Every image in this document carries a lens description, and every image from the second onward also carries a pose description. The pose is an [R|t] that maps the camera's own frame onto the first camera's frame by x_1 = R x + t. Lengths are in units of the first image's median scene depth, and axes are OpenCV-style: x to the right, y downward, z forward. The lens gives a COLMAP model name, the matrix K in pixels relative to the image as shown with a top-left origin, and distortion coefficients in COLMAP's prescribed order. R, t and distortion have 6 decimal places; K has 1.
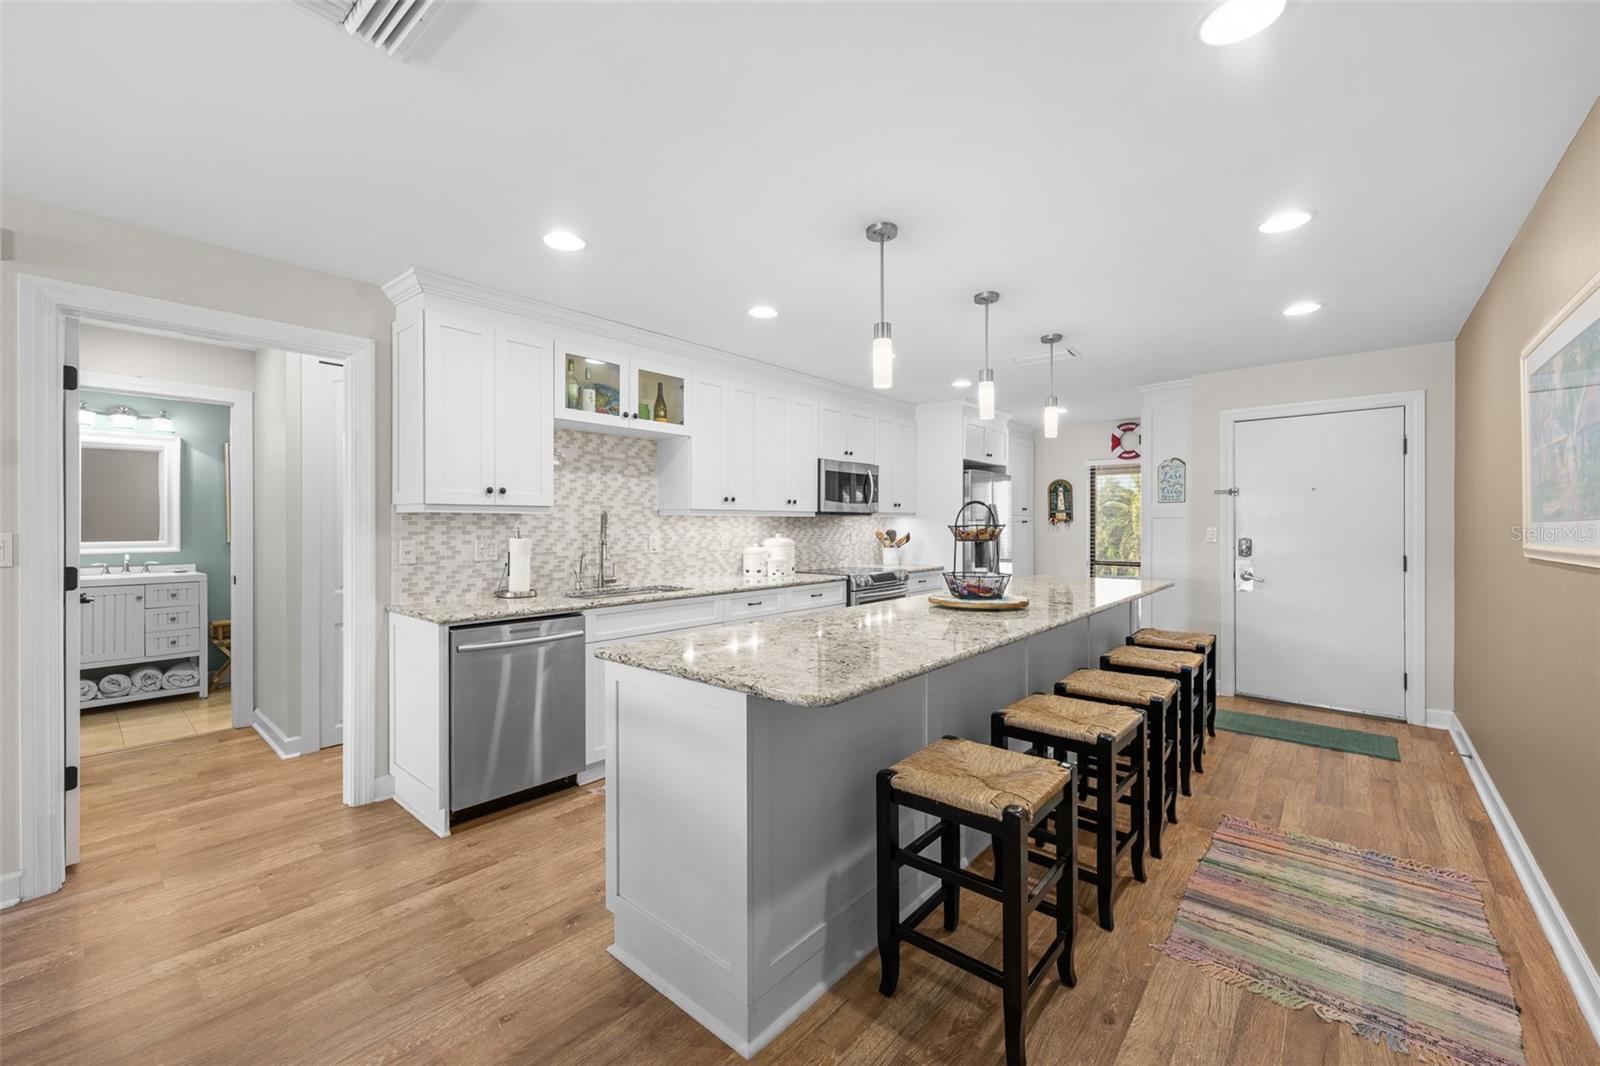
lens RADIAL K [[638.0, 0, 799.6], [0, 638.0, 524.4], [0, 0, 1]] dist [-0.000709, 0.000334]
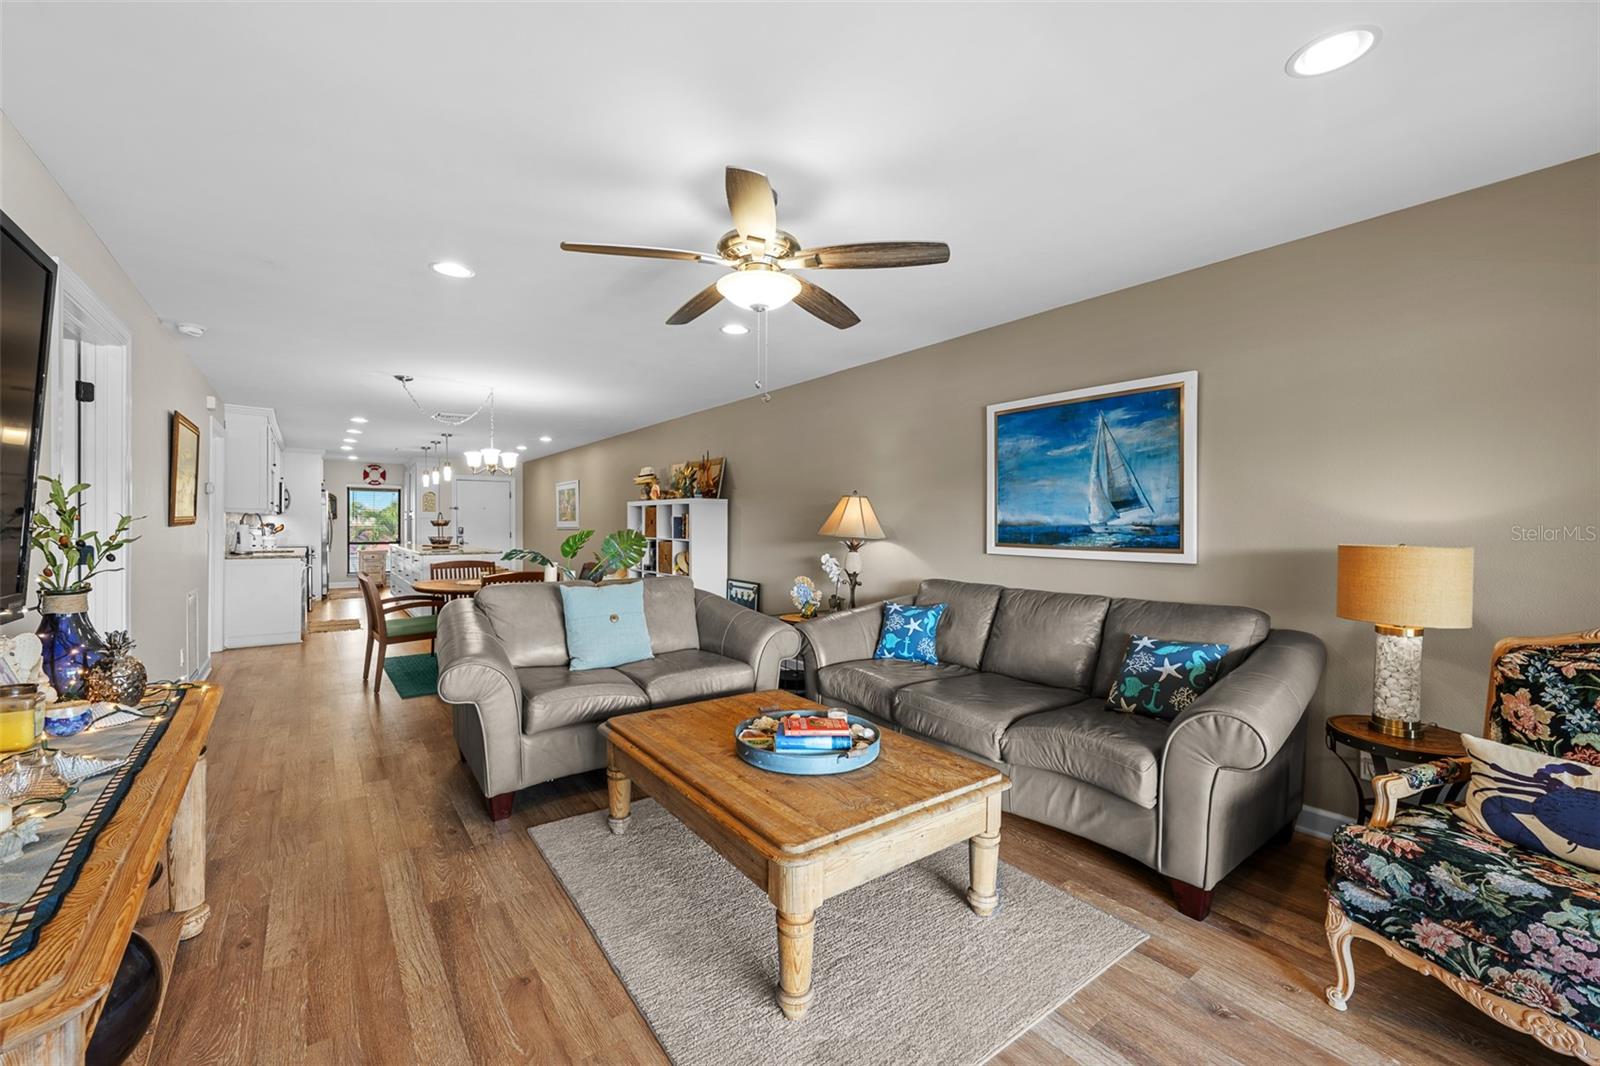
lens RADIAL K [[641.9, 0, 798.6], [0, 641.9, 533.4], [0, 0, 1]] dist [0.000269, 0.000077]
pose [[0.209612, -0.010062, 0.977733, -1.417635], [-0.005780, 0.999917, 0.011529, 0.010127], [-0.977767, -0.008068, 0.209537, -0.785517]]
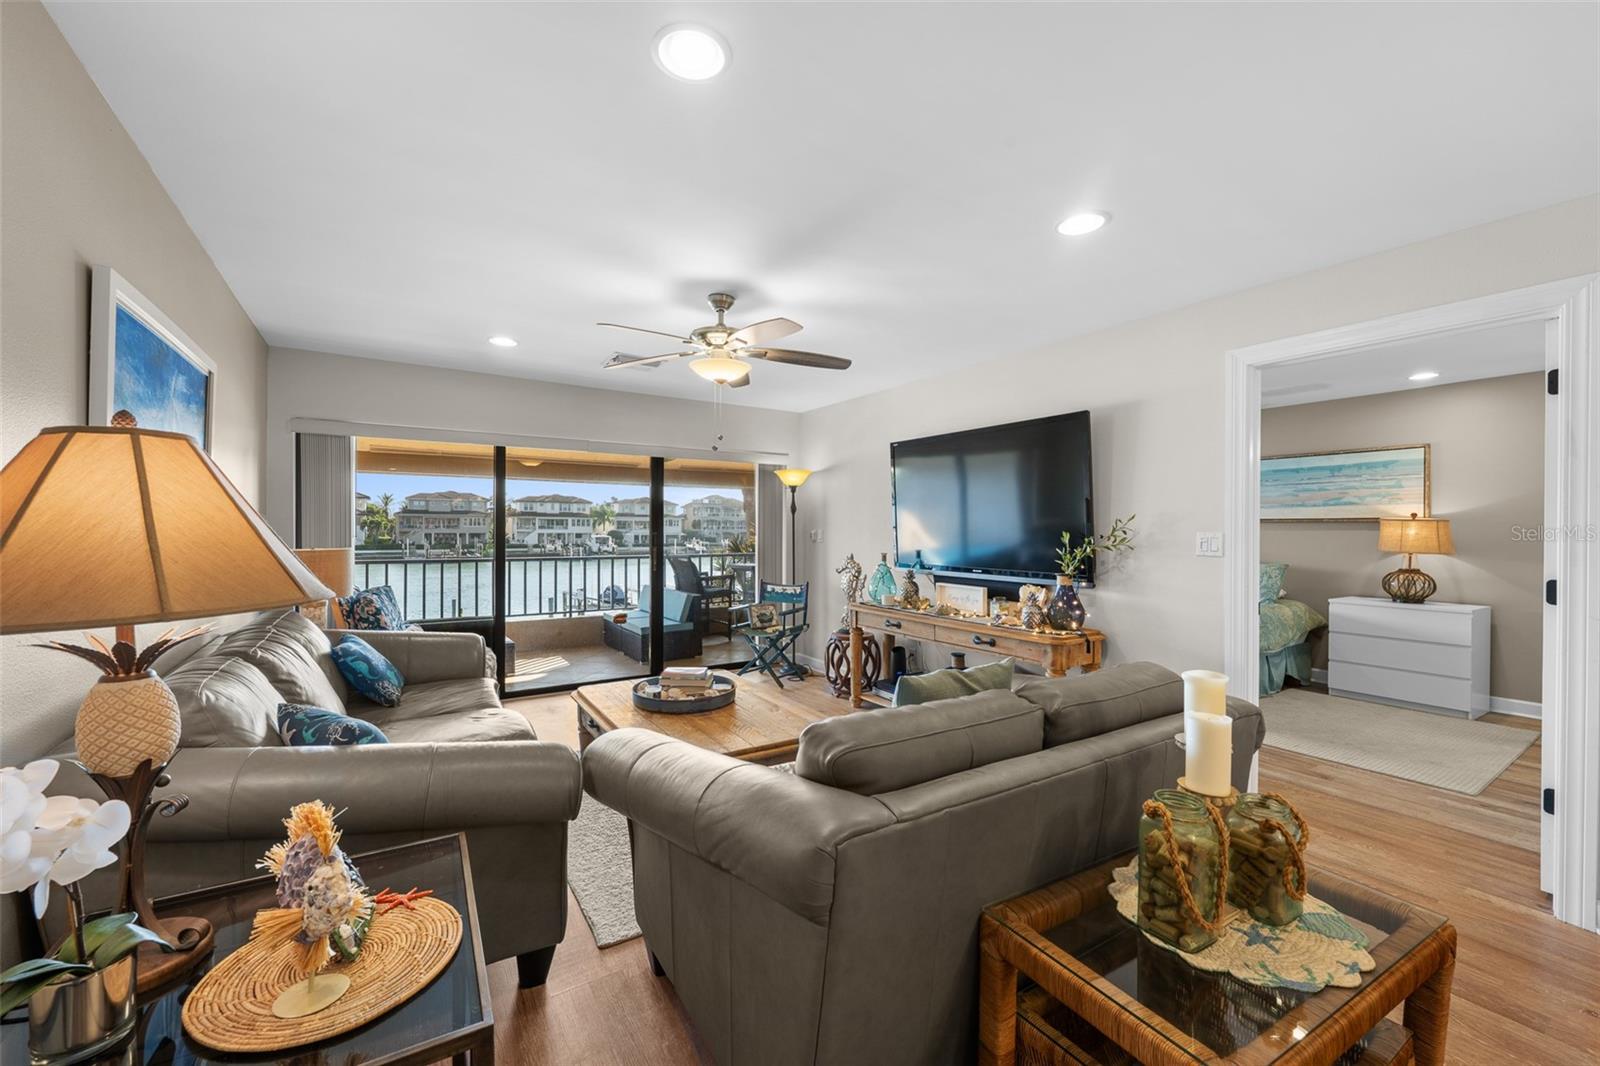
lens RADIAL K [[636.9, 0, 798.6], [0, 636.9, 533.1], [0, 0, 1]] dist [0.000384, -0.000072]
pose [[-0.282494, 0.007289, -0.959241, -0.388424], [-0.002492, 0.999962, 0.008333, -0.003311], [0.959266, 0.004745, -0.282465, -0.406573]]
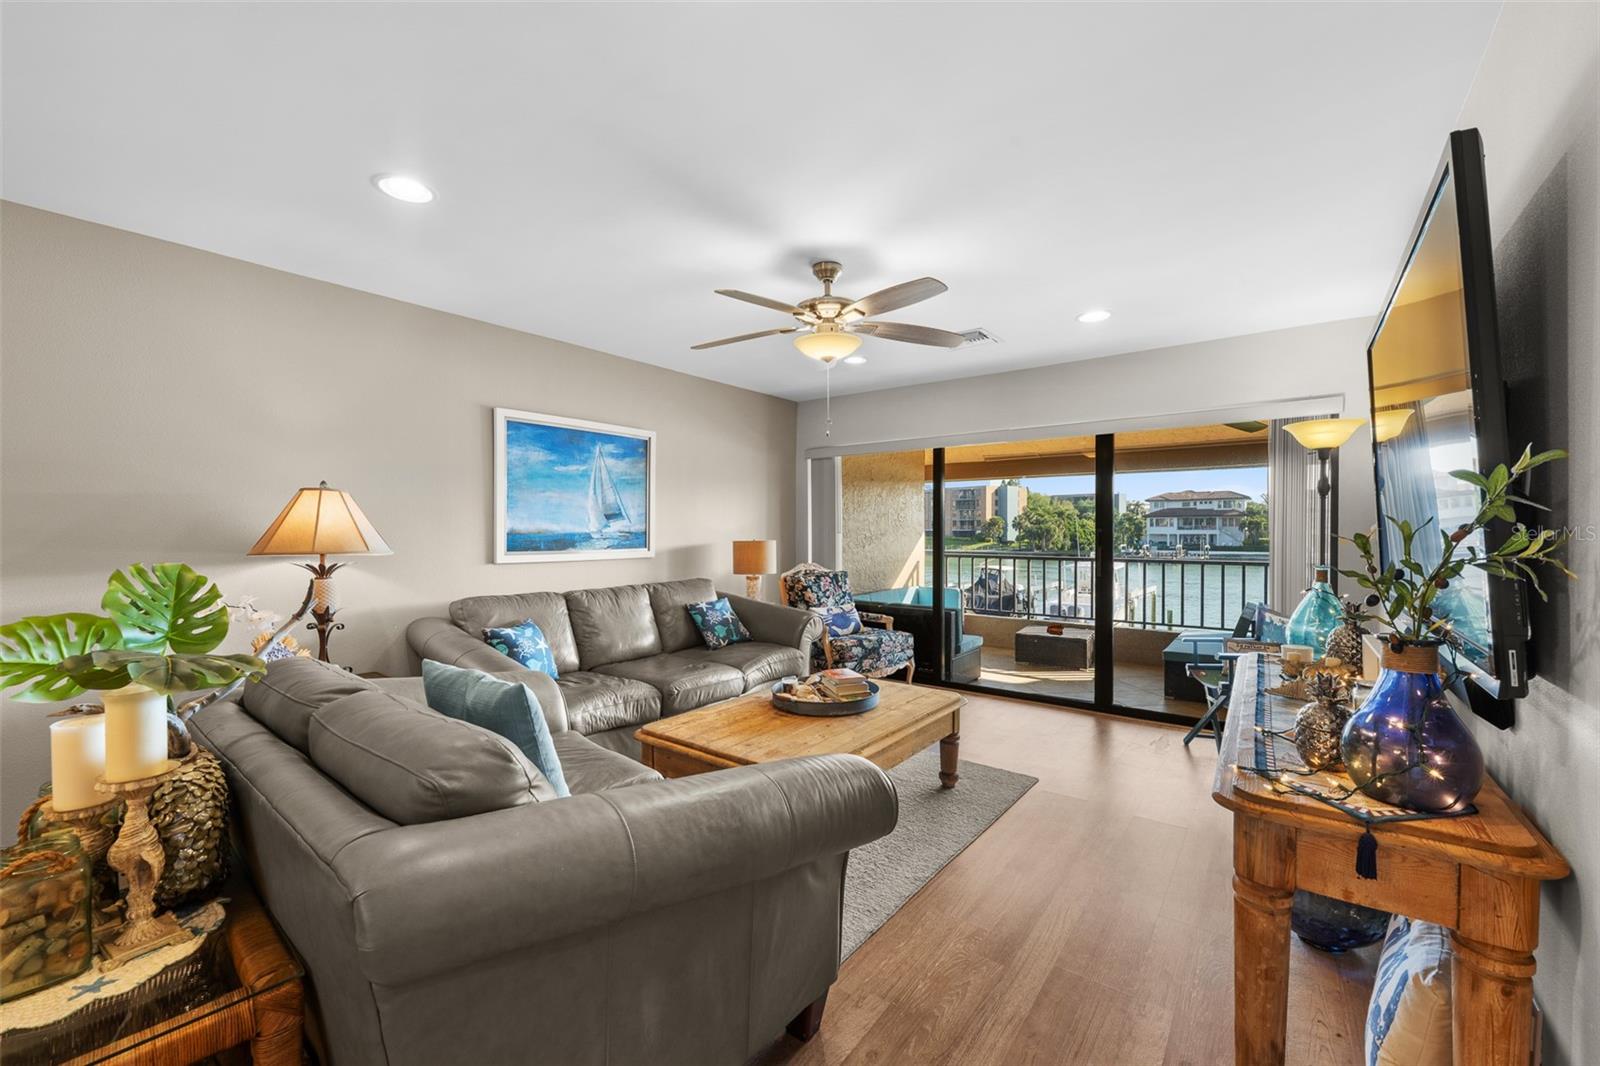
lens RADIAL K [[641.9, 0, 798.6], [0, 641.9, 533.4], [0, 0, 1]] dist [0.000269, 0.000077]
pose [[-0.998172, 0.004014, -0.060311, -0.907385], [0.003647, 0.999974, 0.006192, 0.004451], [0.060334, 0.005961, -0.998160, -0.086772]]
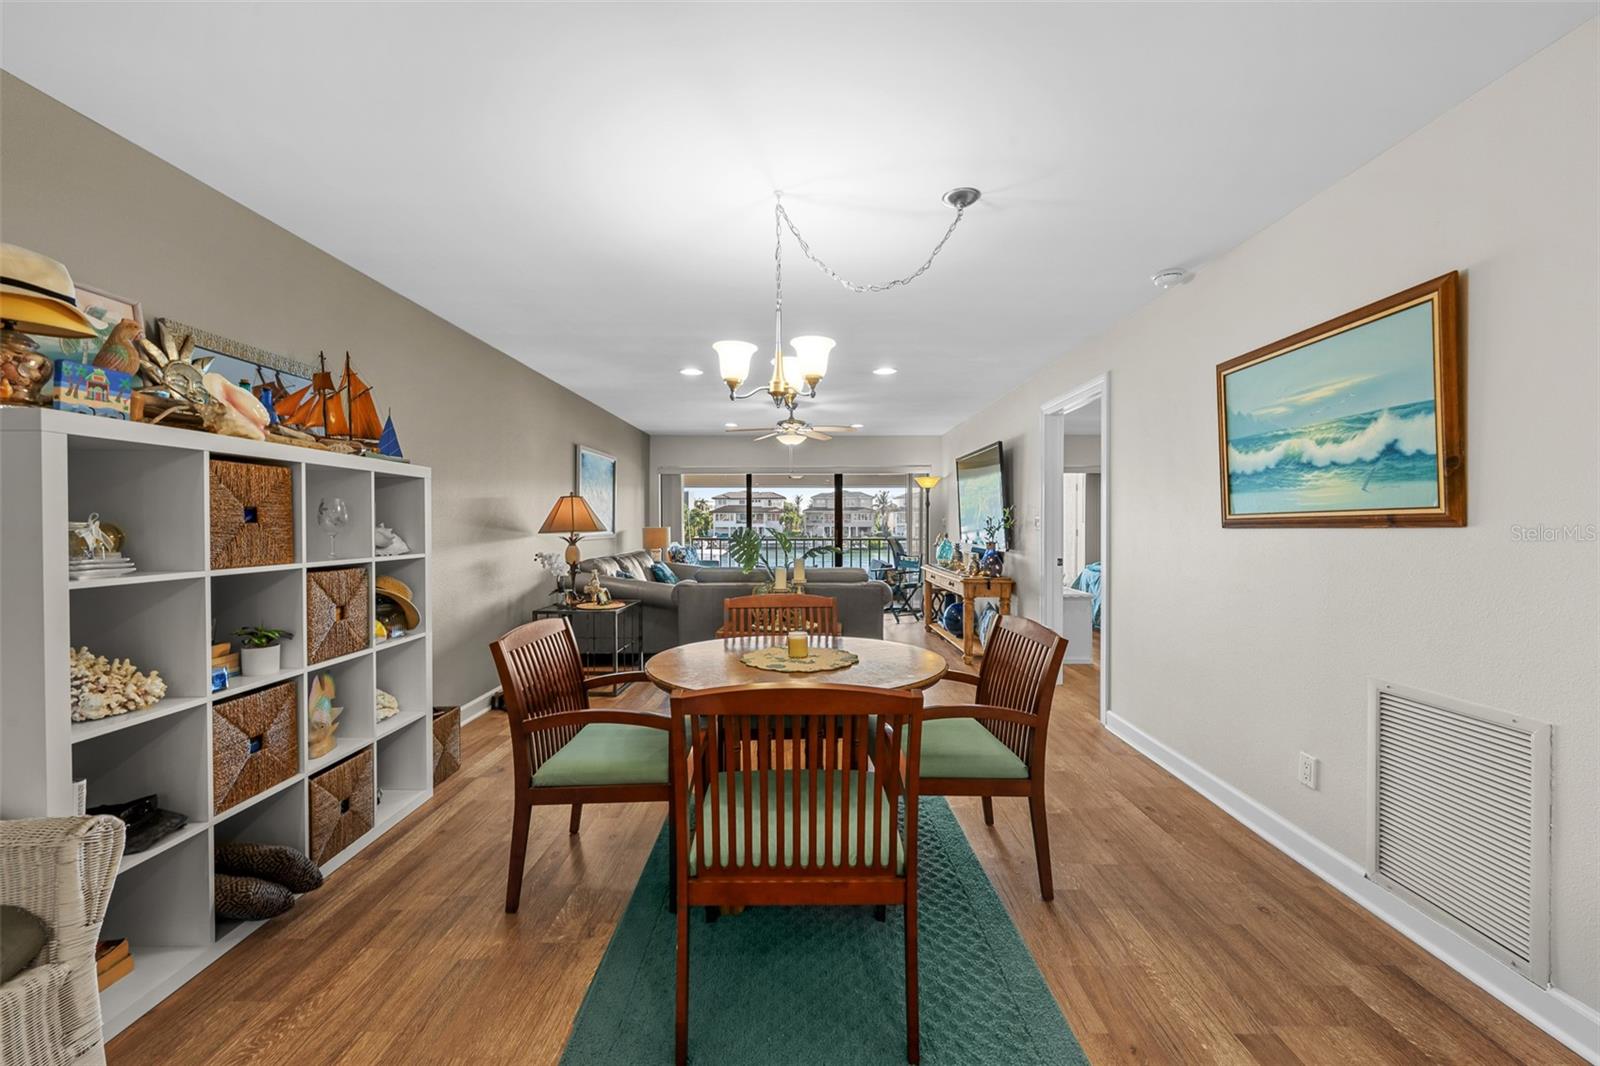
lens RADIAL K [[641.9, 0, 798.6], [0, 641.9, 533.4], [0, 0, 1]] dist [0.000269, 0.000077]
pose [[-0.762974, 0.013303, -0.646293, -0.138671], [0.002382, 0.999839, 0.017768, 0.009539], [0.646425, 0.012017, -0.762883, 0.342486]]
